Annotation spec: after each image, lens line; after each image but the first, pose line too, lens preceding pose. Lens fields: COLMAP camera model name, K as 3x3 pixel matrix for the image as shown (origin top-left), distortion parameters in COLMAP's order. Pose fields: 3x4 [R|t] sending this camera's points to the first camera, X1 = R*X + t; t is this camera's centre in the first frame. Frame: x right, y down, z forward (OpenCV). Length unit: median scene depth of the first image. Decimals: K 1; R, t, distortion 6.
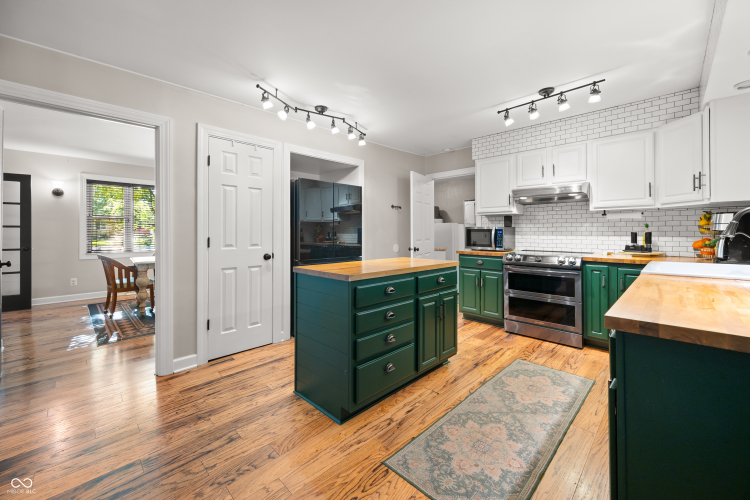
lens RADIAL K [[299.4, 0, 376.1], [0, 299.4, 230.9], [0, 0, 1]] dist [-0.001842, 0.000082]
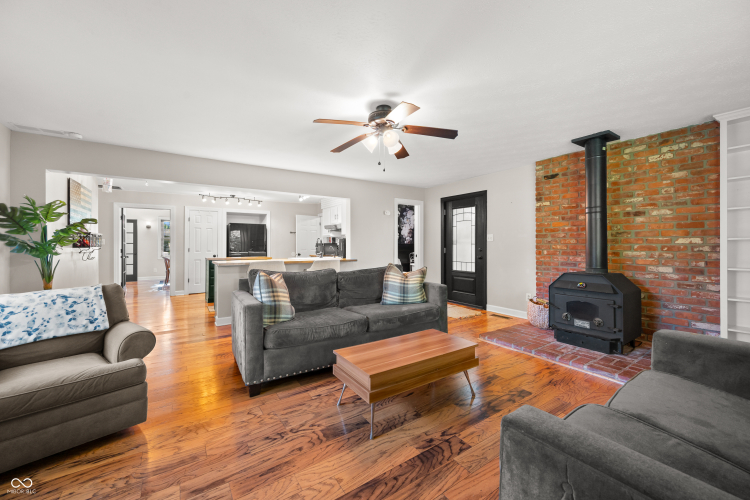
lens RADIAL K [[293.5, 0, 374.5], [0, 293.5, 242.9], [0, 0, 1]] dist [-0.001662, -0.000115]
pose [[0.980819, -0.003878, -0.194882, 1.530003], [0.003215, 0.999988, -0.003719, -0.008426], [0.194894, 0.003021, 0.980820, -1.211735]]
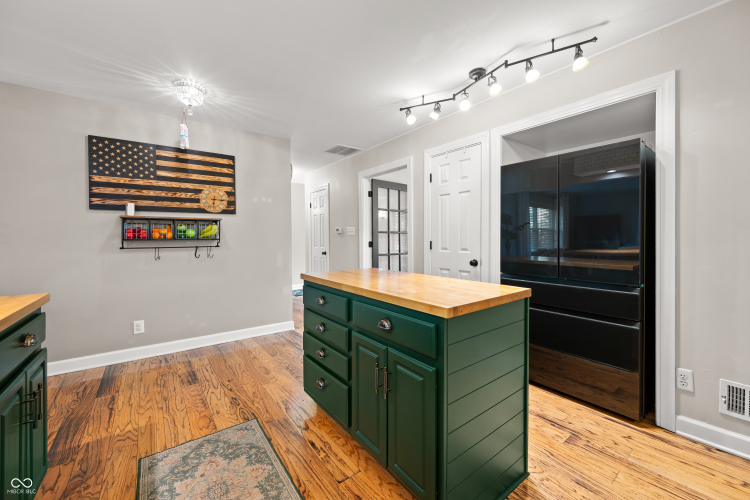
lens RADIAL K [[295.9, 0, 374.9], [0, 295.9, 239.9], [0, 0, 1]] dist [-0.001812, -0.000036]
pose [[-0.132296, 0.010300, -0.991157, 0.645773], [0.012143, 0.999888, 0.008770, 0.003976], [0.991136, -0.010875, -0.132406, 0.902076]]
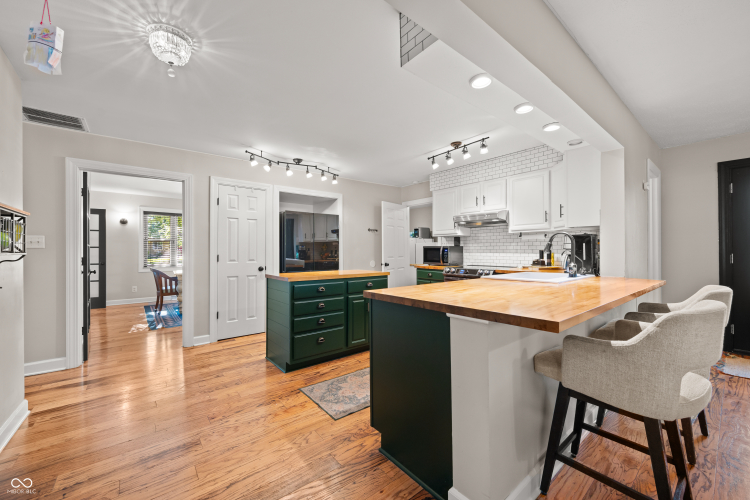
lens RADIAL K [[293.6, 0, 375.2], [0, 293.6, 248.2], [0, 0, 1]] dist [-0.000847, -0.000134]
pose [[0.994088, -0.003866, -0.108507, 0.335644], [0.003435, 0.999985, -0.004156, -0.000802], [0.108522, 0.003759, 0.994087, -0.313767]]
